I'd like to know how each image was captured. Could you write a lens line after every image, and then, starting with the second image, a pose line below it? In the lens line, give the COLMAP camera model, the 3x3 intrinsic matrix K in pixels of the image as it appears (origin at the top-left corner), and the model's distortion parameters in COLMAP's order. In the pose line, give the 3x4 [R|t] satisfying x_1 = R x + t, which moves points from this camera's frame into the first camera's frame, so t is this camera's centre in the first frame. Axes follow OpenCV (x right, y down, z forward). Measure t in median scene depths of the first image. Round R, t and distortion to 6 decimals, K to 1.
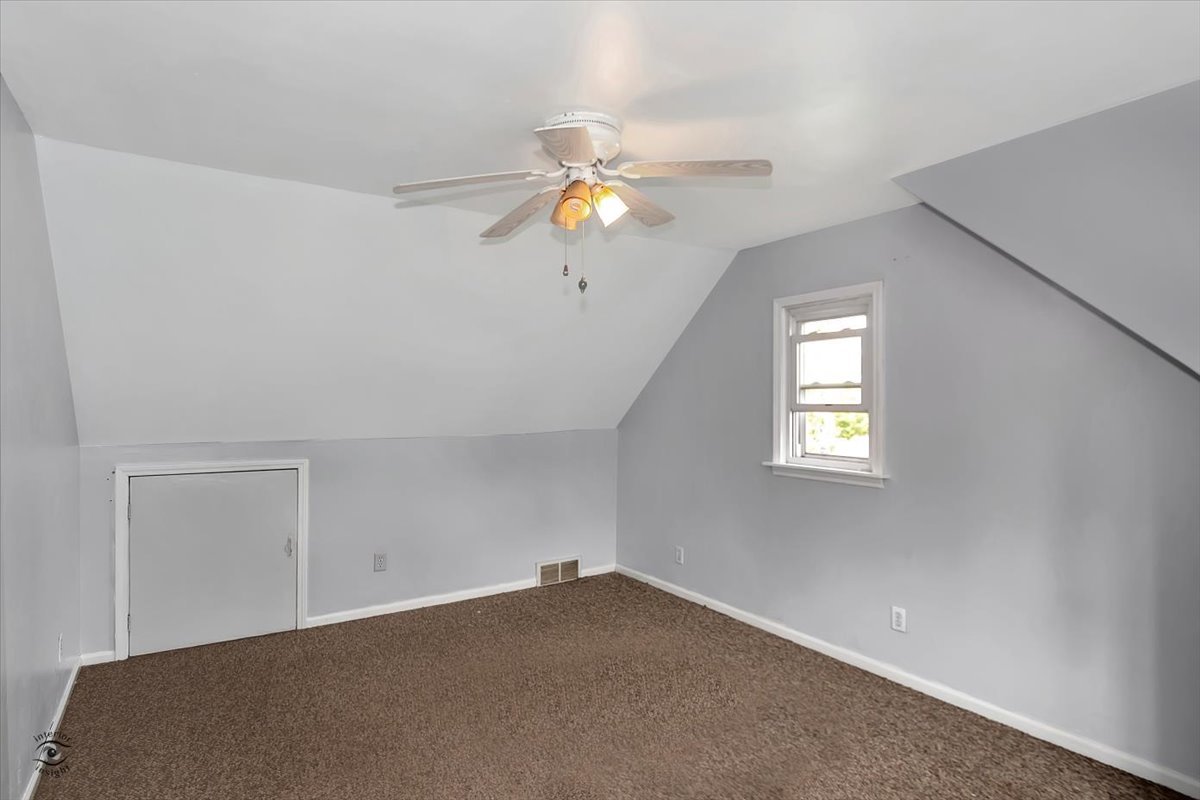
lens RADIAL K [[623.9, 0, 598.5], [0, 623.9, 417.0], [0, 0, 1]] dist [-0.004024, -0.000780]
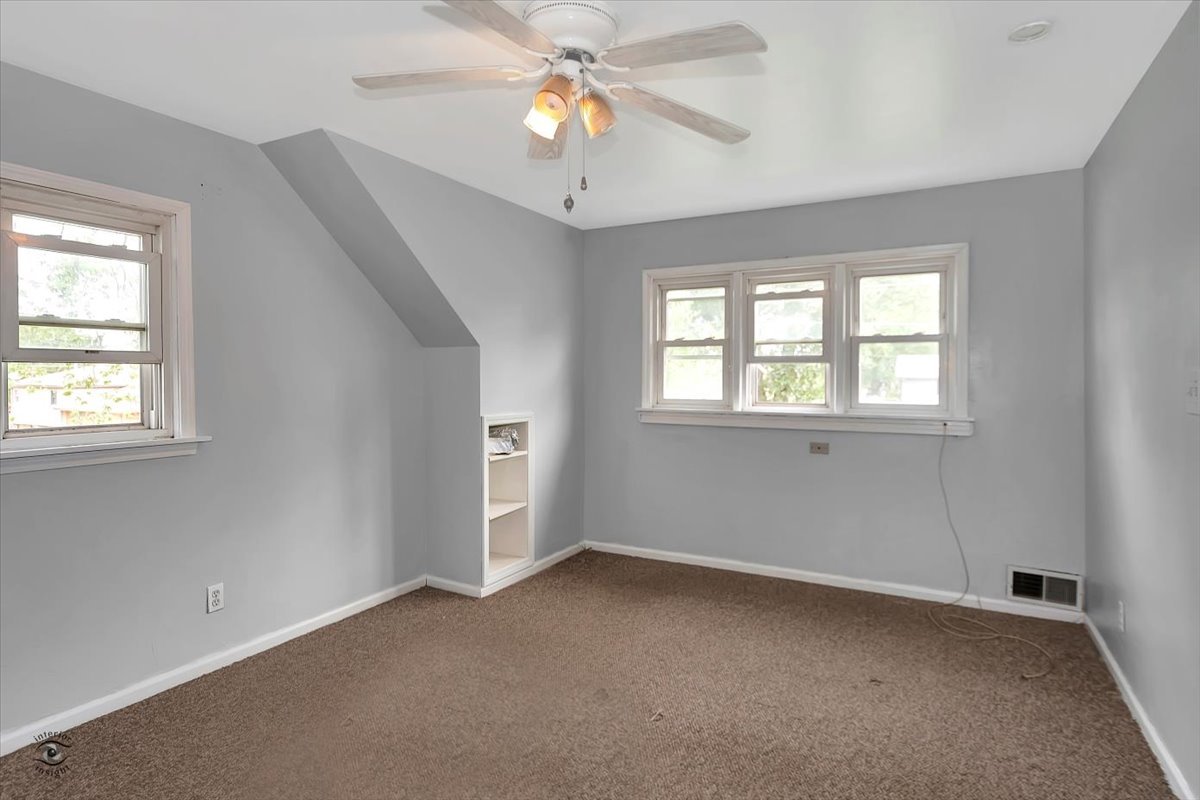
lens RADIAL K [[646.0, 0, 600.0], [0, 646.0, 400.0], [0, 0, 1]] dist [0.001738, -0.001241]
pose [[-0.472088, -0.032179, 0.880964, -0.568377], [0.021278, 0.998626, 0.047879, 0.013215], [-0.881294, 0.041348, -0.470755, 0.935294]]
